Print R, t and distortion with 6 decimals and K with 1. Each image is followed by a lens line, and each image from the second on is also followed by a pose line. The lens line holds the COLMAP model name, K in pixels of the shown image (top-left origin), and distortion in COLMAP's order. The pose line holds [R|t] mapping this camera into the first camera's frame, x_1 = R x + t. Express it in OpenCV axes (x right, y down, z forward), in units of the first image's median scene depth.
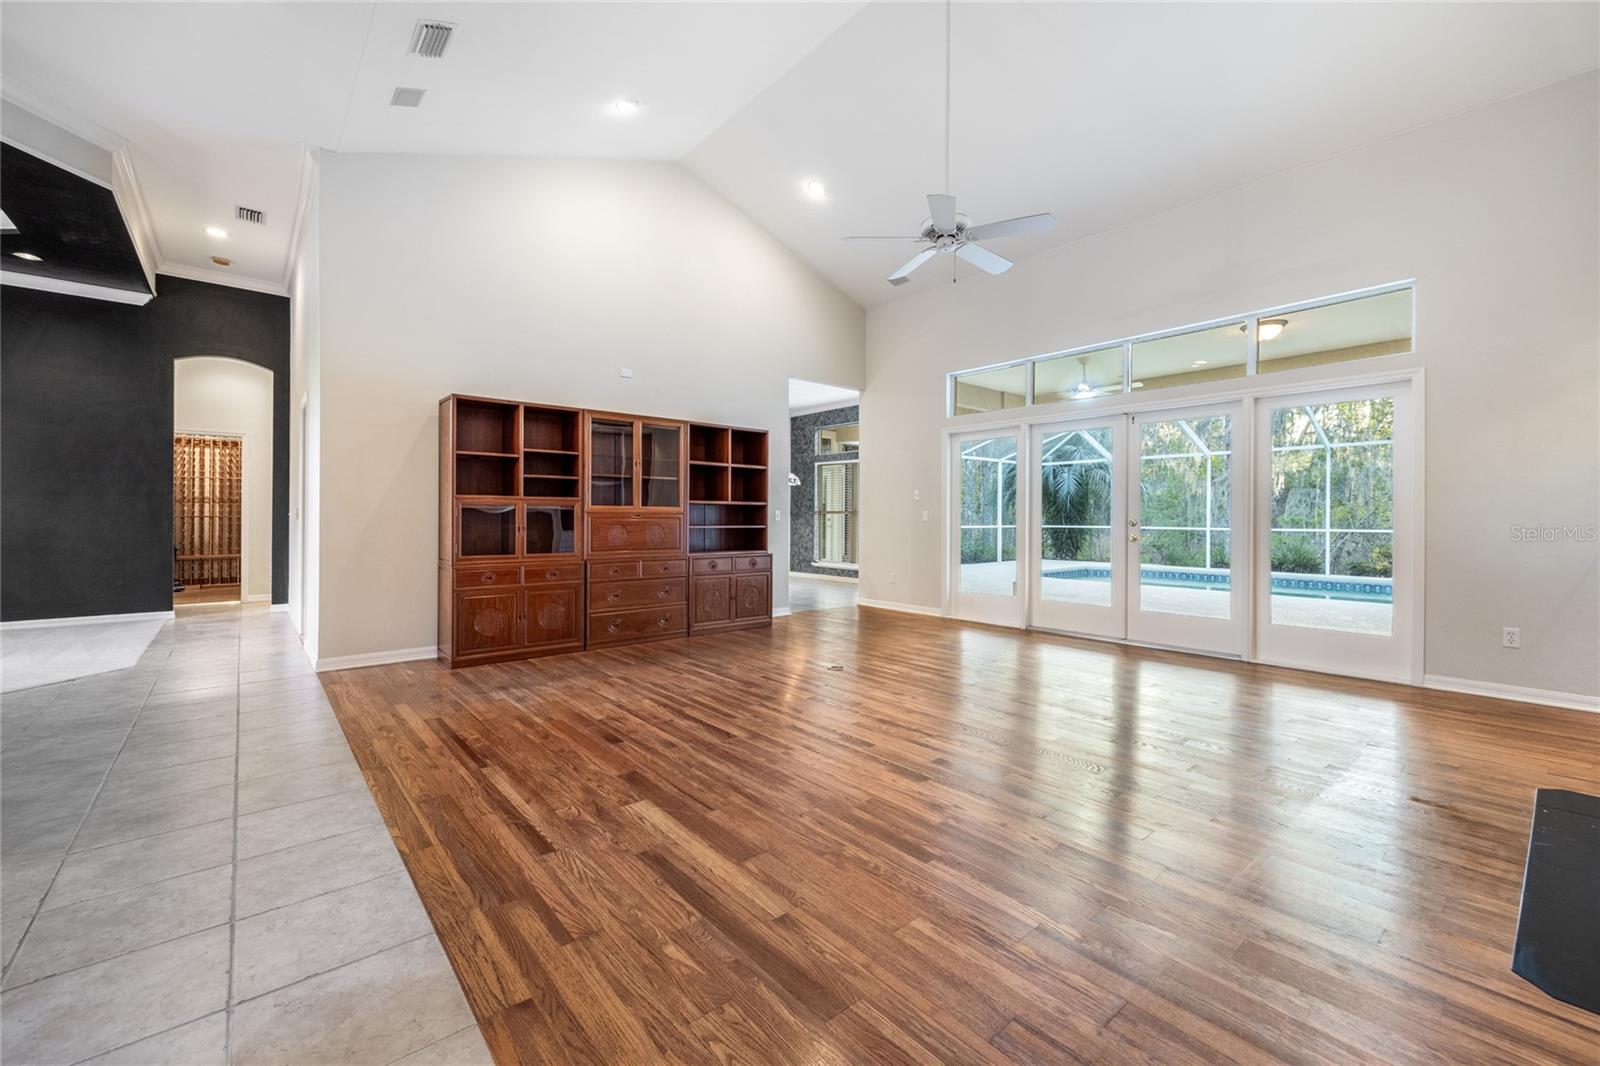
lens RADIAL K [[648.2, 0, 802.2], [0, 648.2, 520.8], [0, 0, 1]] dist [0.005980, -0.000126]
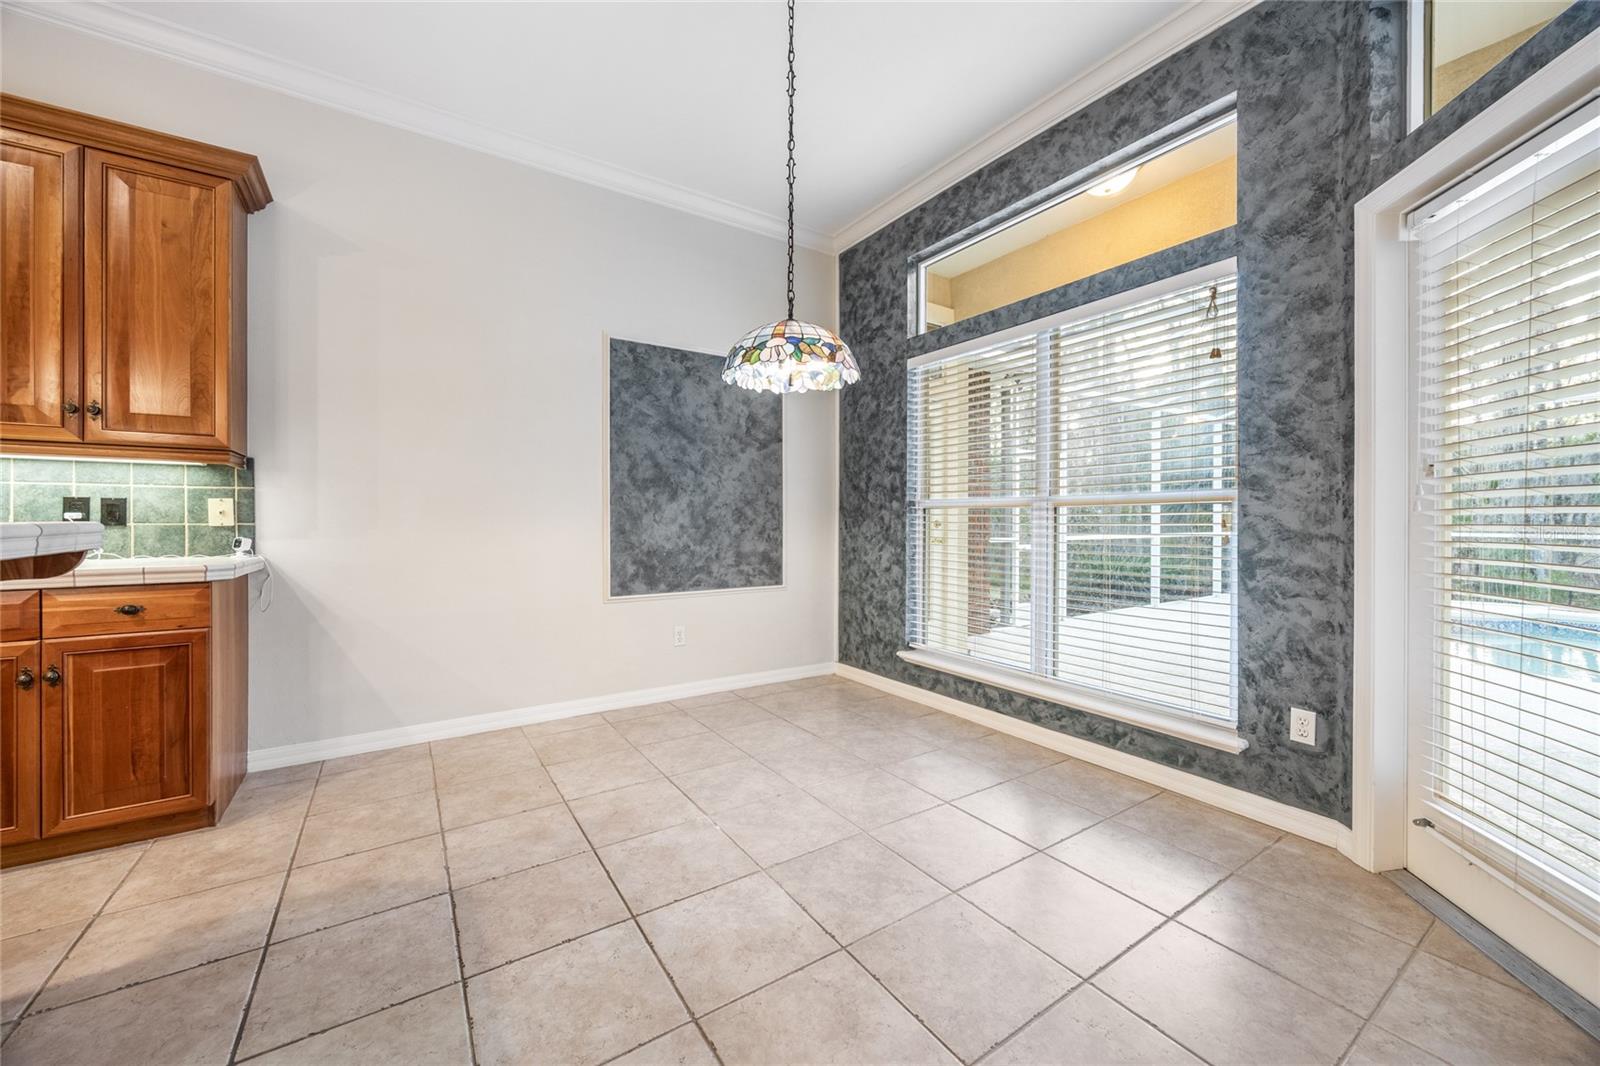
lens RADIAL K [[615.7, 0, 789.4], [0, 615.7, 519.6], [0, 0, 1]] dist [-0.006530, -0.000024]
pose [[0.990551, -0.001466, -0.137139, 0.005172], [0.001134, 0.999996, -0.002499, -0.009637], [0.137142, 0.002320, 0.990549, 1.578675]]
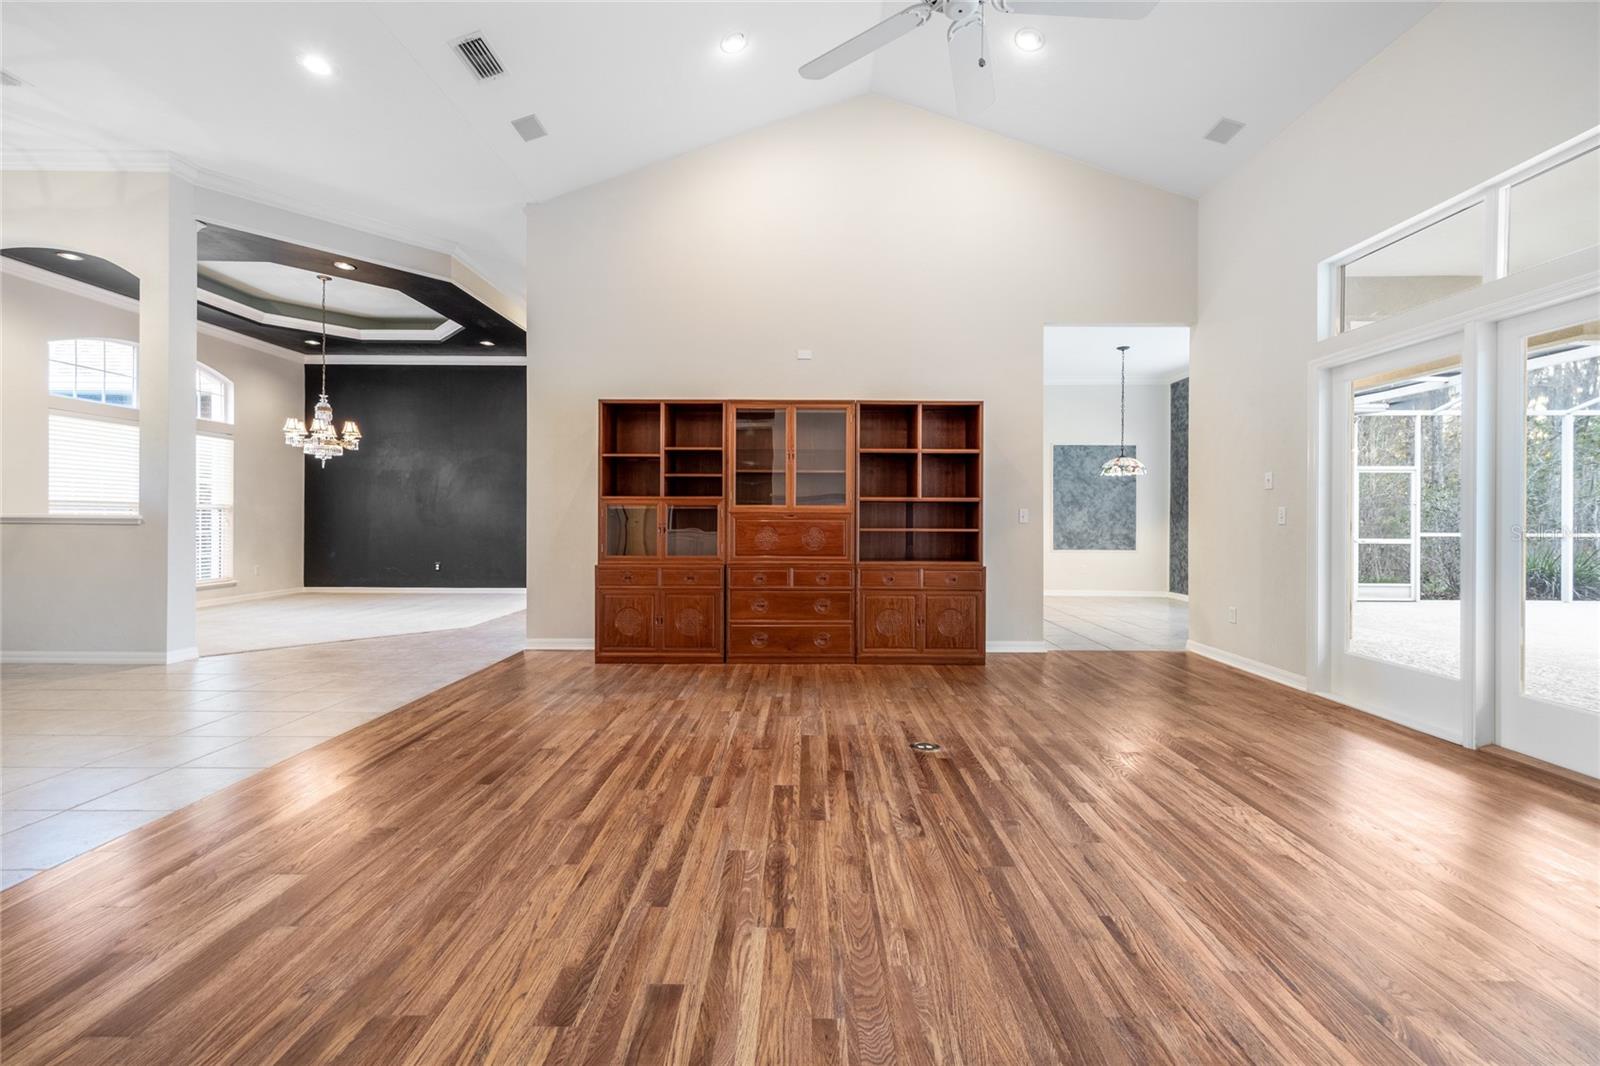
lens RADIAL K [[648.2, 0, 803.4], [0, 648.2, 522.7], [0, 0, 1]] dist [0.005980, -0.000126]
pose [[0.757378, 0.003267, -0.652968, 0.367754], [-0.003377, 0.999994, 0.001088, 0.000175], [0.652968, 0.001381, 0.757384, 0.400004]]
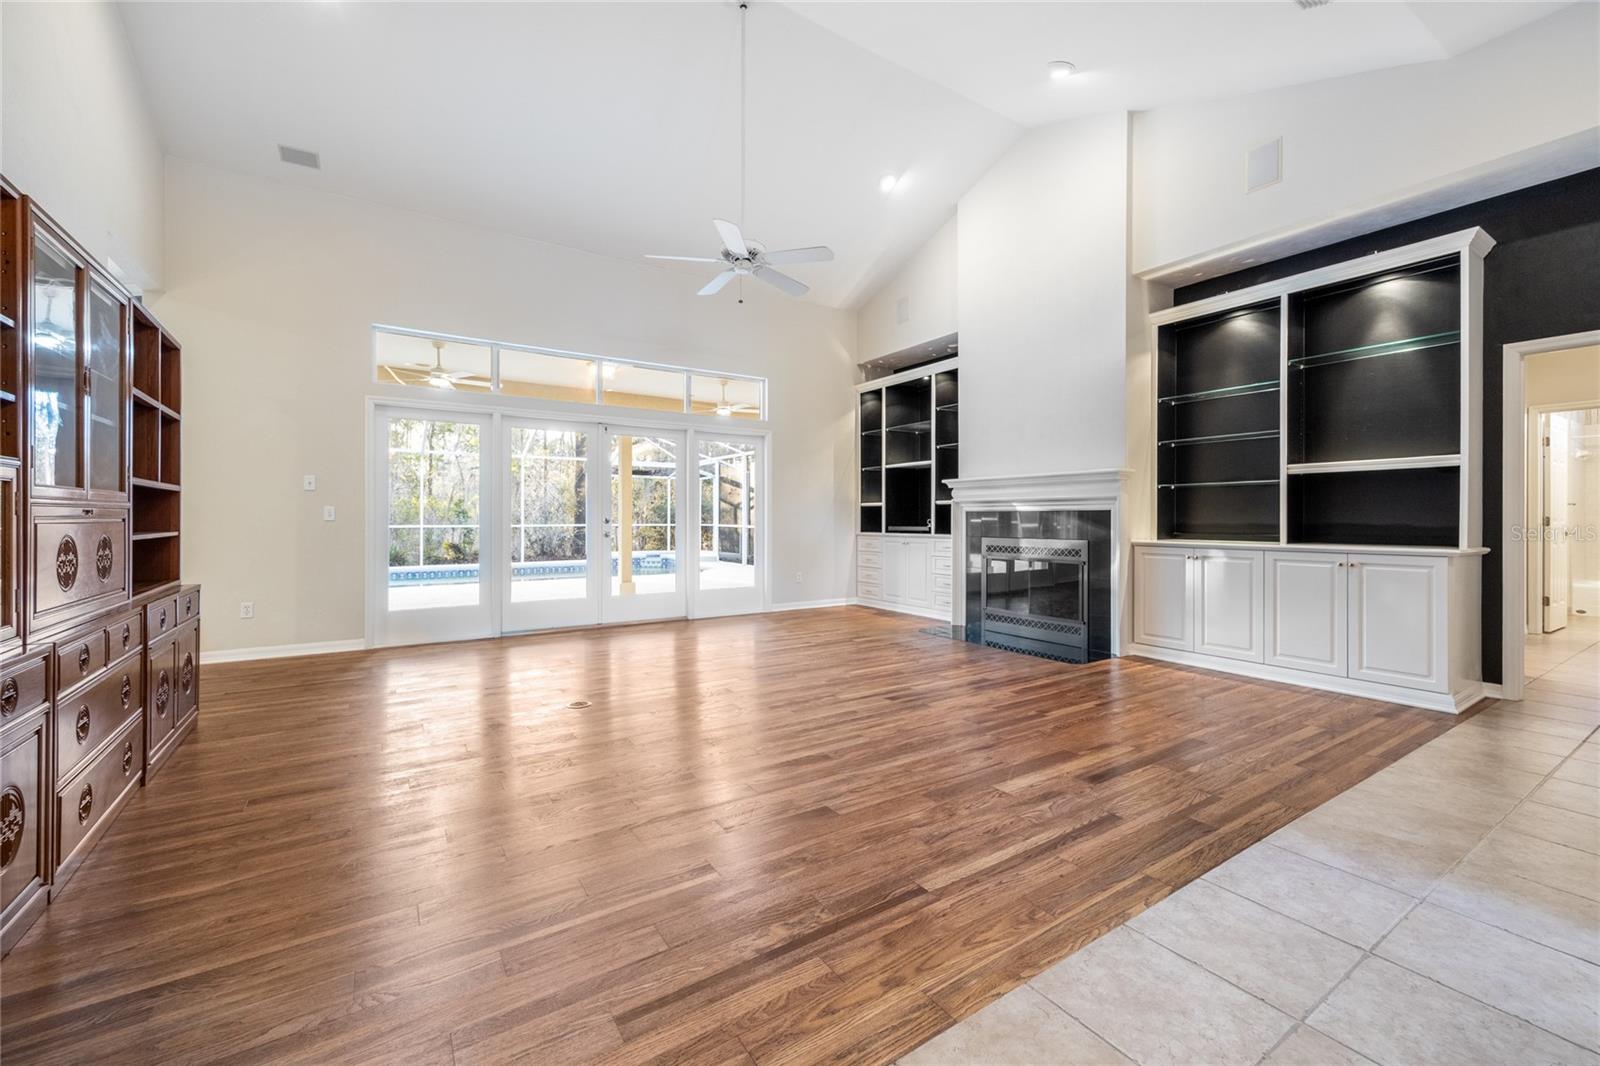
lens RADIAL K [[648.2, 0, 805.7], [0, 648.2, 521.2], [0, 0, 1]] dist [0.005980, -0.000126]
pose [[0.129720, -0.010329, 0.991497, -0.663515], [0.004436, 0.999942, 0.009837, -0.005104], [-0.991541, 0.003122, 0.129758, 0.586430]]
